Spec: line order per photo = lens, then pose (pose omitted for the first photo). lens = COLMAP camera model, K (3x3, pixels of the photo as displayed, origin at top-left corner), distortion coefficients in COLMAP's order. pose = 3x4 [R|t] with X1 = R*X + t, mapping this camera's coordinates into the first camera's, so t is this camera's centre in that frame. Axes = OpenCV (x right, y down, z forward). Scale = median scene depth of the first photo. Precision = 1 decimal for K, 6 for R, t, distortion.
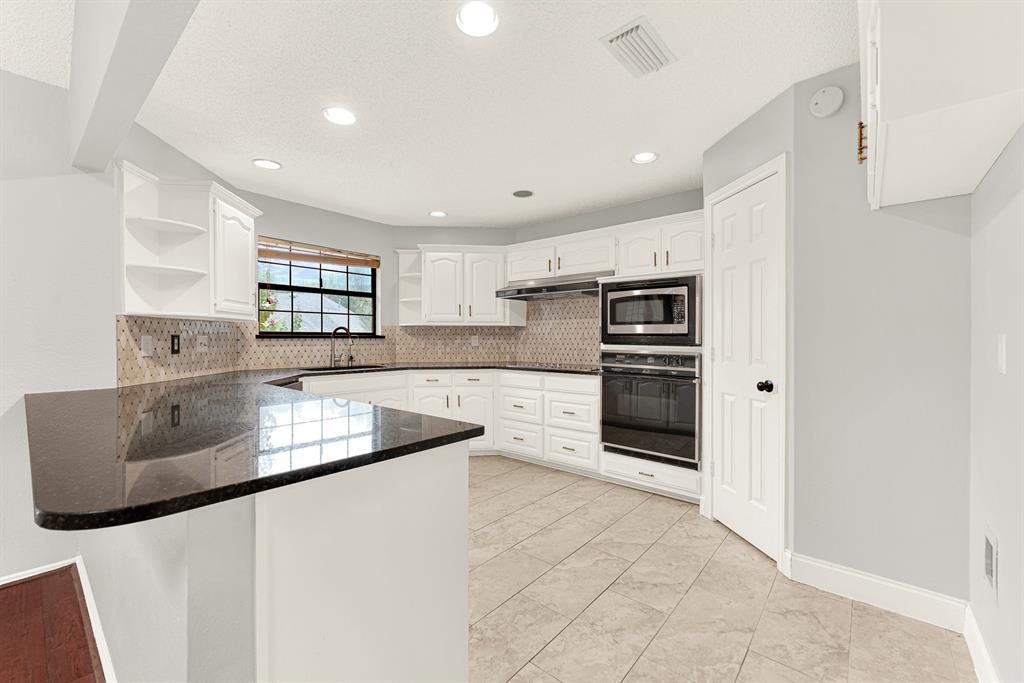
lens RADIAL K [[420.0, 0, 512.5], [0, 420.0, 335.8], [0, 0, 1]] dist [0.001884, -0.000002]
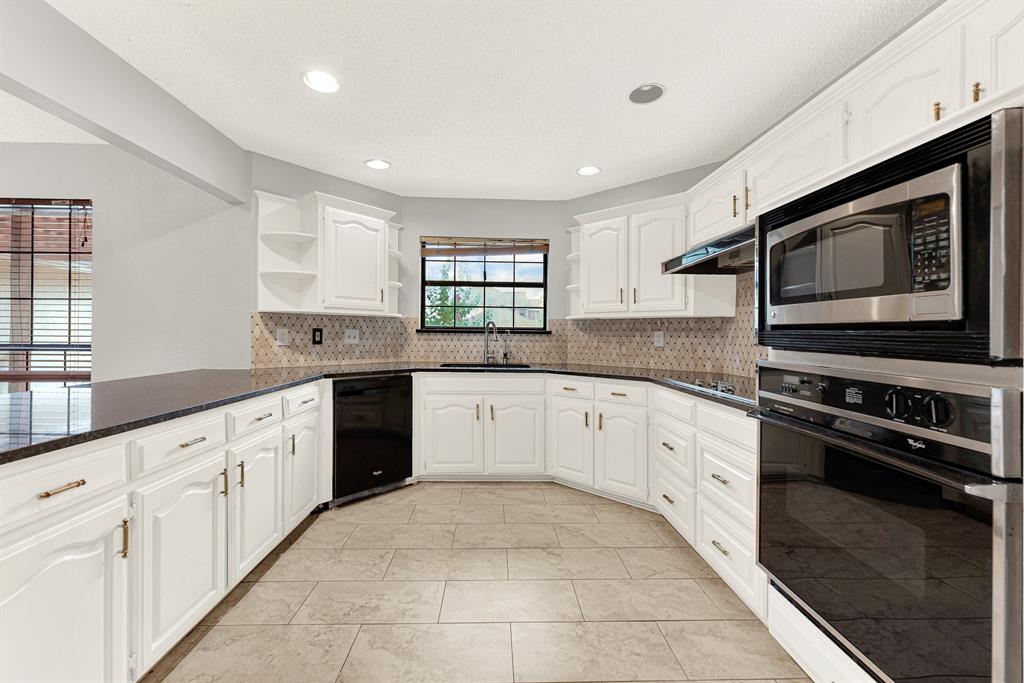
lens RADIAL K [[420.0, 0, 508.3], [0, 420.0, 332.3], [0, 0, 1]] dist [0.001884, -0.000002]
pose [[0.676029, 0.004411, -0.736862, 0.311941], [-0.007519, 0.999971, -0.000912, 0.004318], [0.736837, 0.006157, 0.676043, 0.418454]]
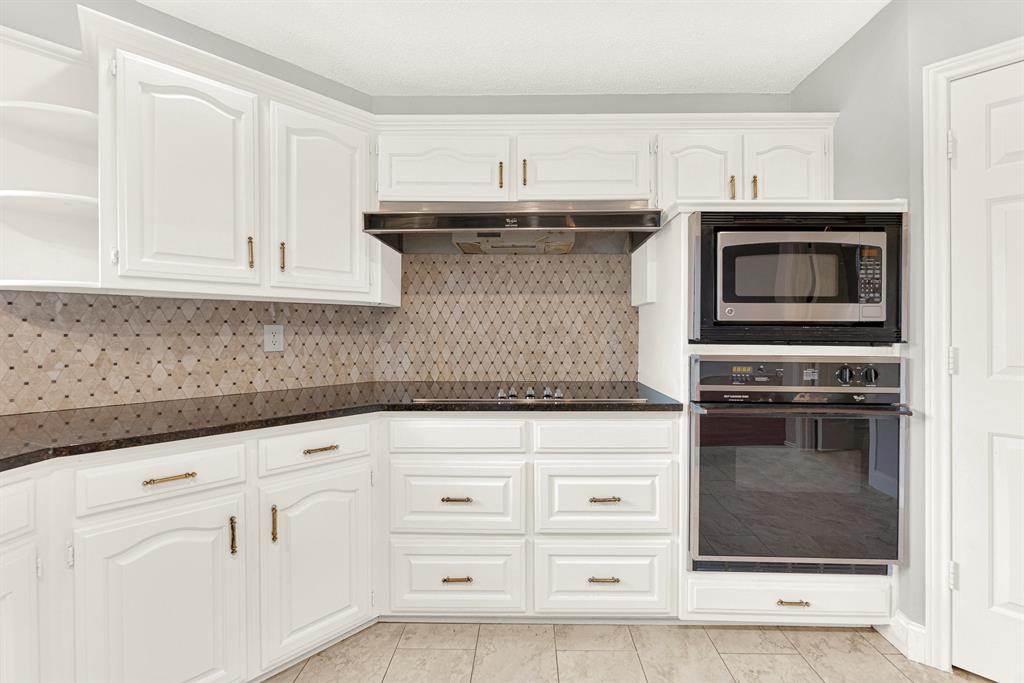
lens RADIAL K [[420.0, 0, 523.7], [0, 420.0, 329.0], [0, 0, 1]] dist [0.001884, -0.000002]
pose [[0.769675, 0.001844, 0.638433, -0.197877], [-0.001731, 0.999998, -0.000801, 0.003864], [-0.638434, -0.000489, 0.769677, 0.656577]]
